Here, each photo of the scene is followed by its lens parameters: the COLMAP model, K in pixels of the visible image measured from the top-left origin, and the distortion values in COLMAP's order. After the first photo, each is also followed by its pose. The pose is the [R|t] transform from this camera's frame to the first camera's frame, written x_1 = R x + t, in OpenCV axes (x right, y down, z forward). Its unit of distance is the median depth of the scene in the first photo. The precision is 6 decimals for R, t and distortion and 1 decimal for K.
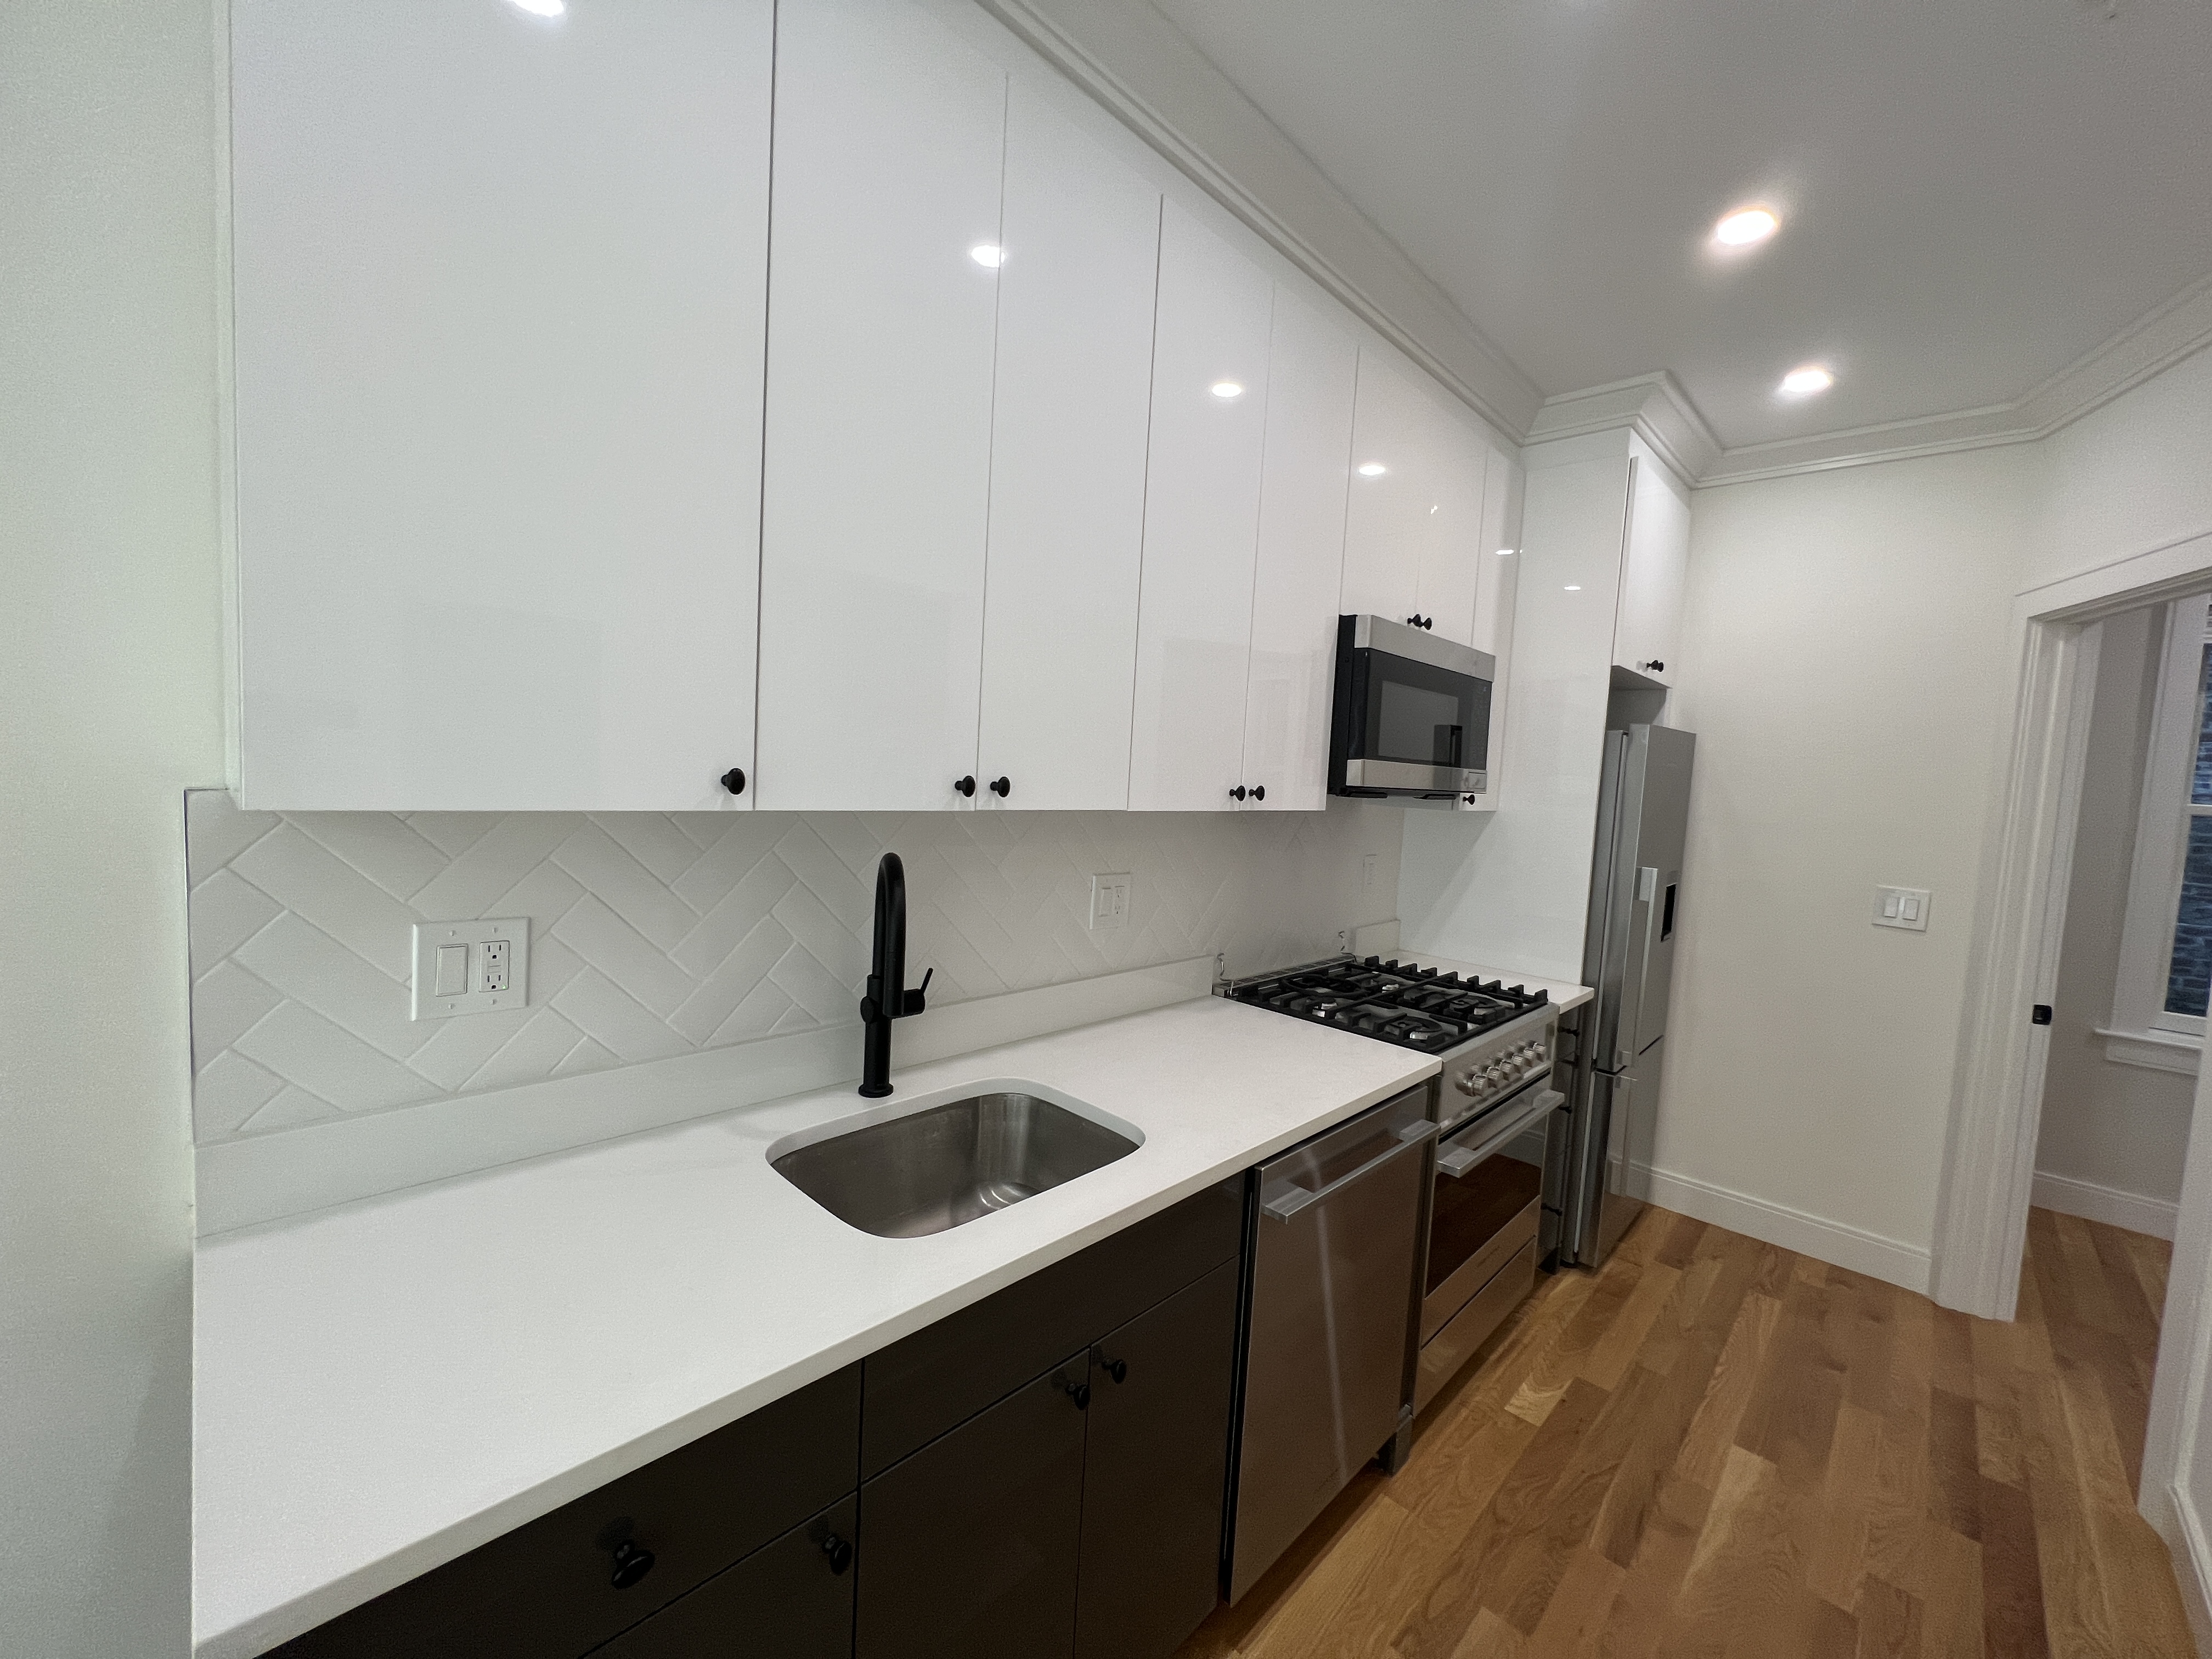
lens RADIAL K [[887.7, 0, 1107.1], [0, 887.7, 812.4], [0, 0, 1]] dist [-0.001457, 0.000738]
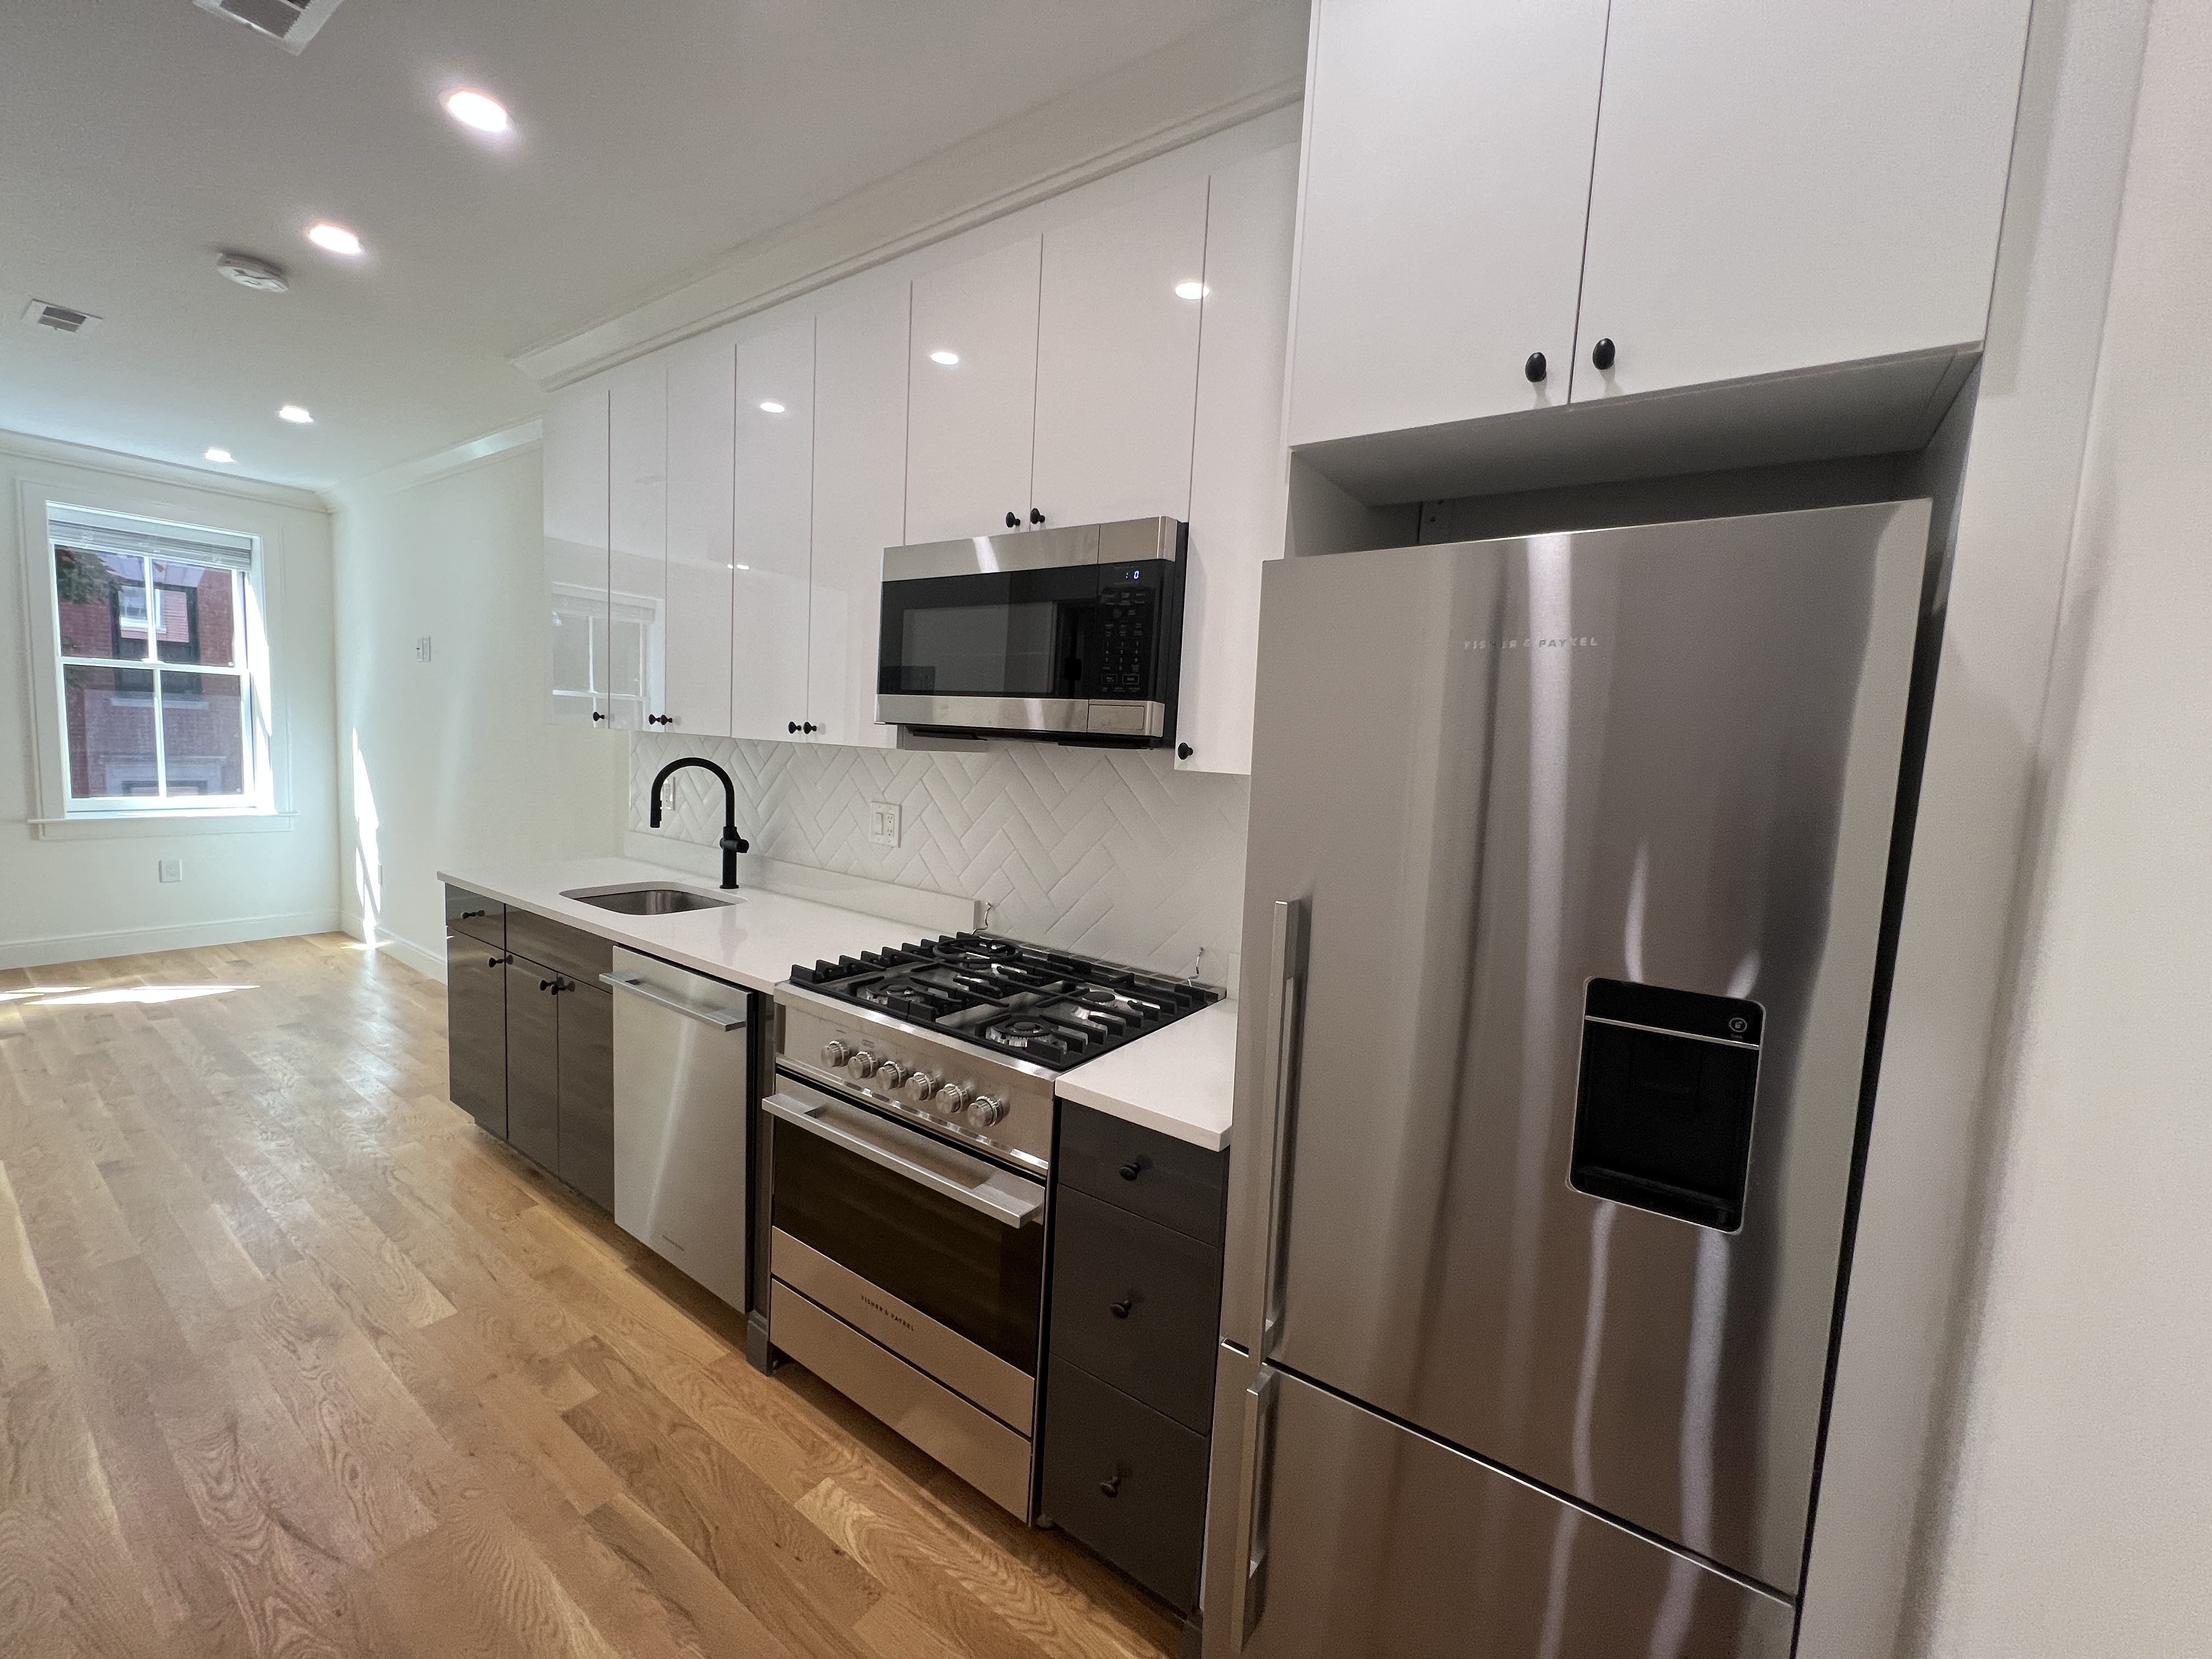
lens RADIAL K [[887.7, 0, 1101.9], [0, 887.7, 826.2], [0, 0, 1]] dist [-0.001457, 0.000738]
pose [[0.155194, 0.057856, -0.986188, 1.289636], [-0.090662, 0.994905, 0.044100, 0.018890], [0.983715, 0.082566, 0.159649, 1.096881]]
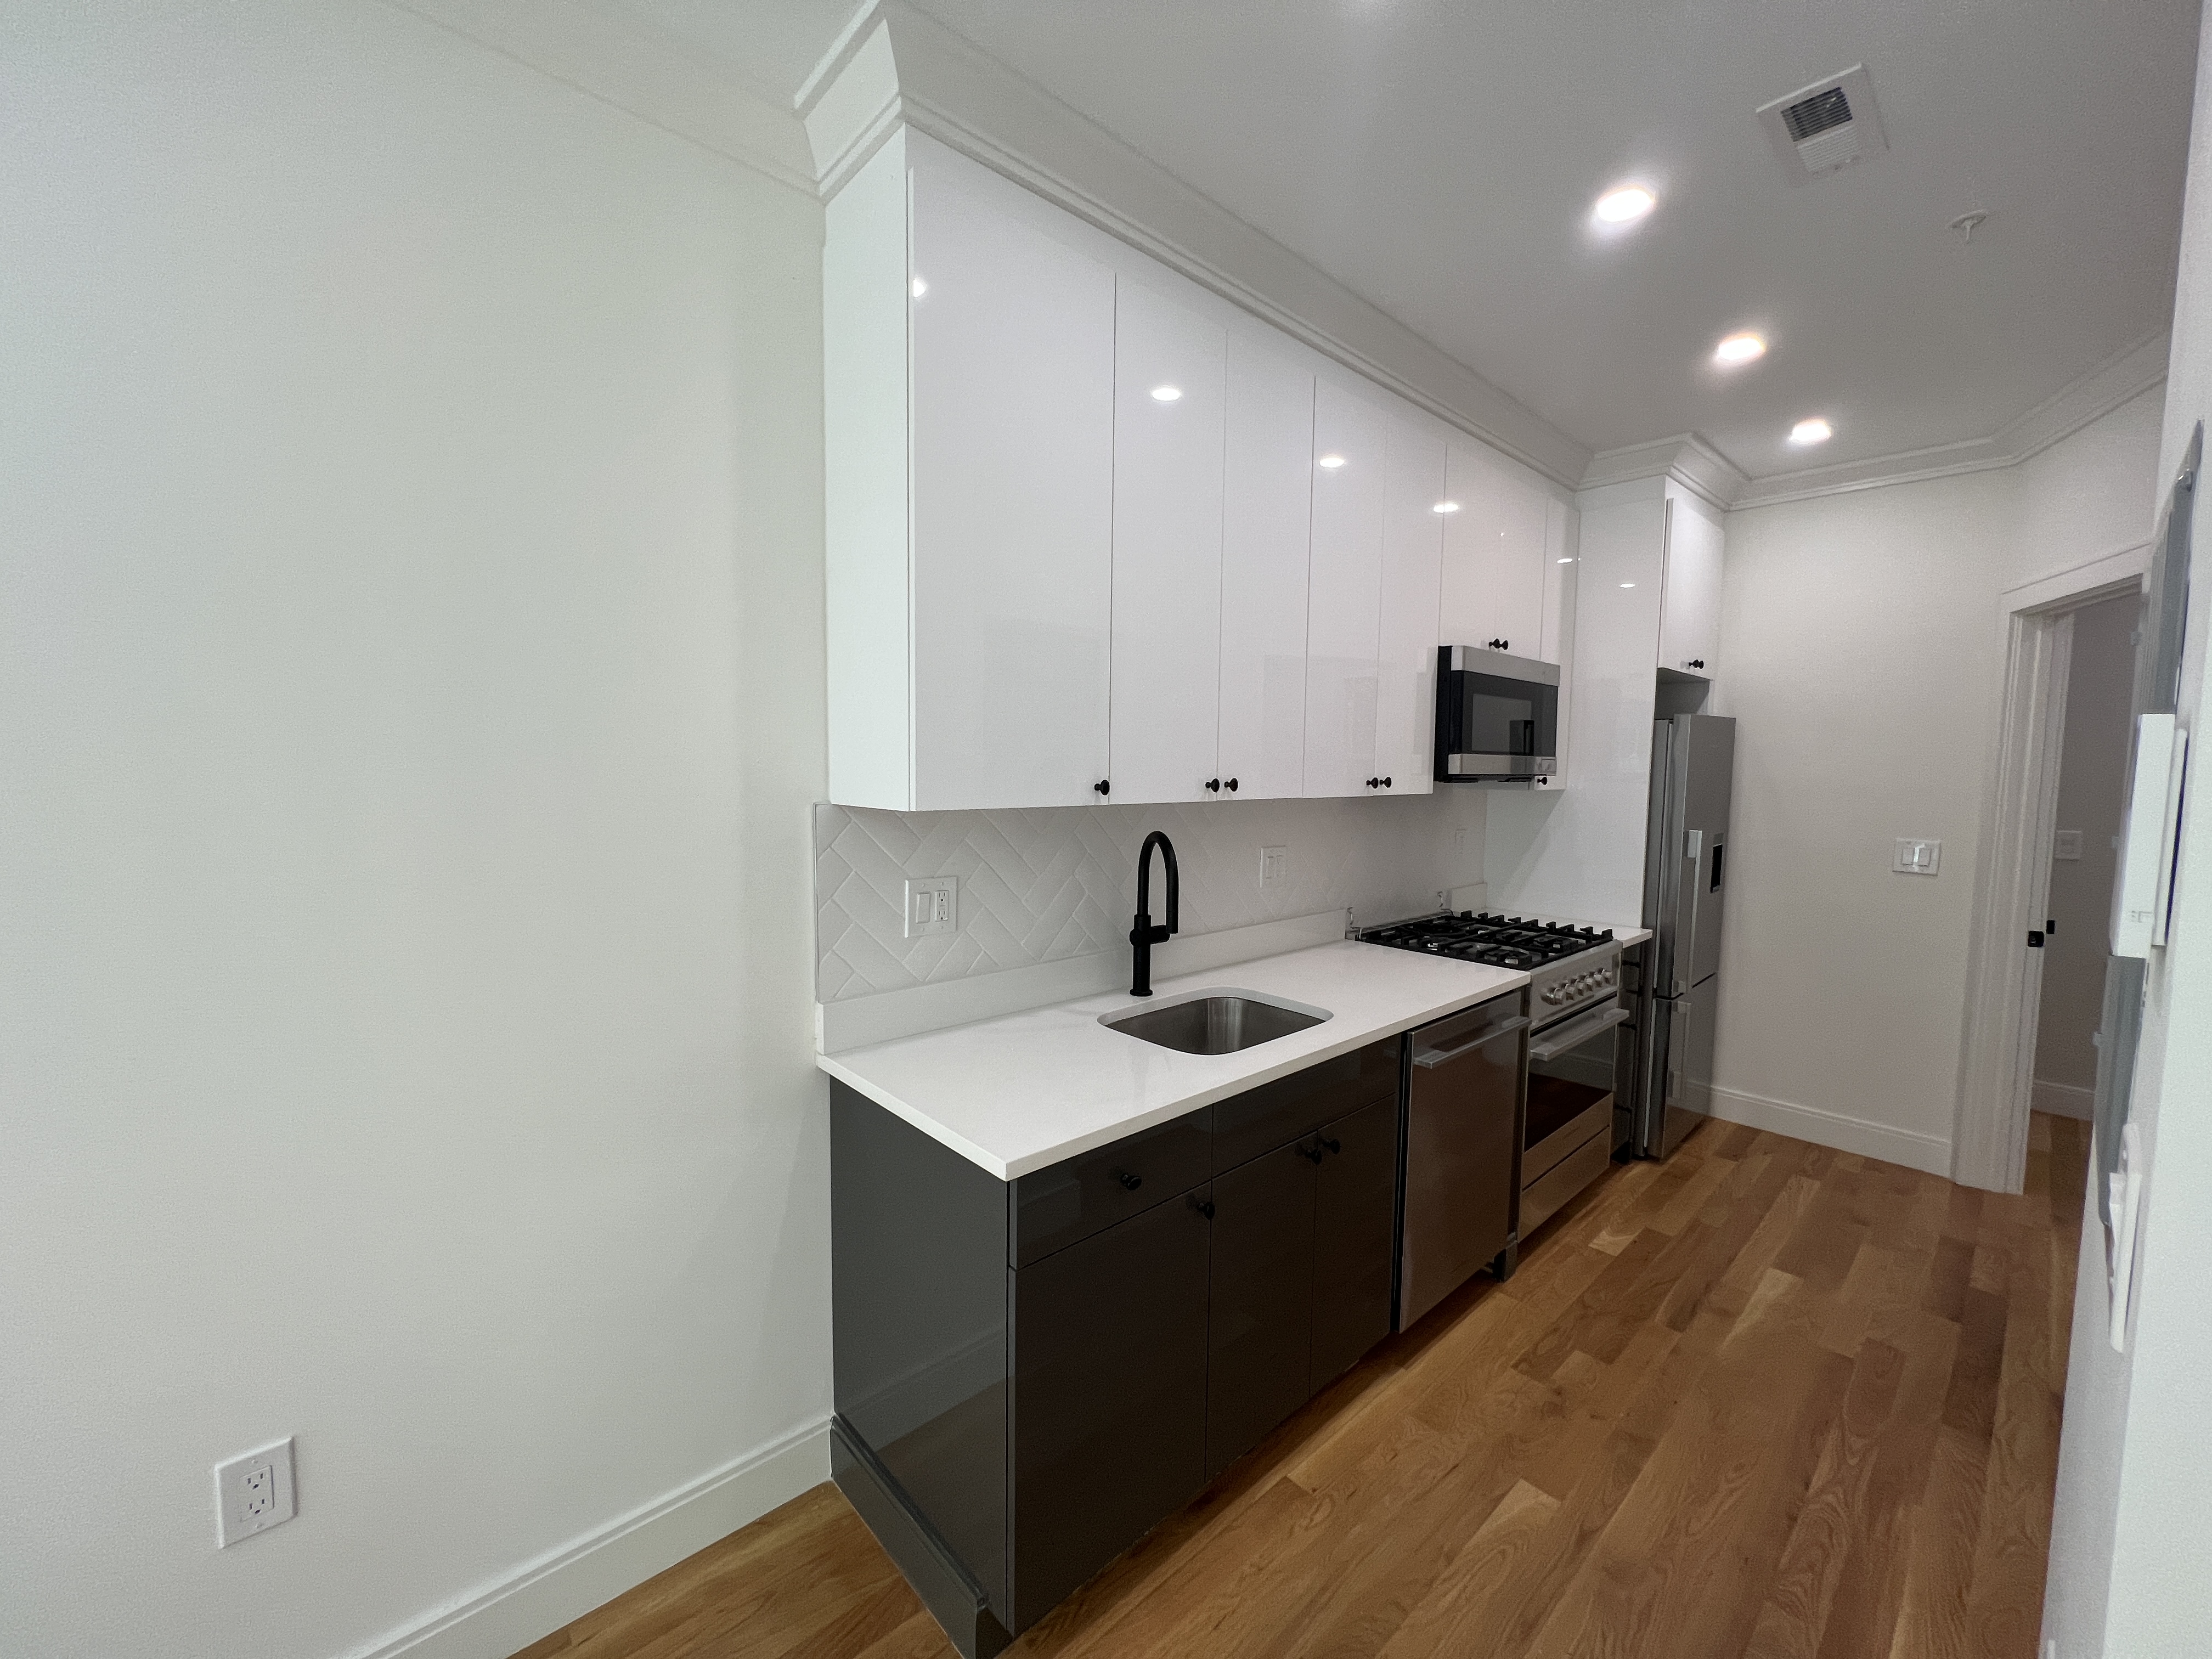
lens RADIAL K [[887.7, 0, 1106.7], [0, 887.7, 814.9], [0, 0, 1]] dist [-0.001457, 0.000738]
pose [[0.997187, -0.037968, -0.064634, -0.154996], [0.038292, 0.999259, 0.003782, 0.006094], [0.064442, -0.006247, 0.997902, -0.354794]]
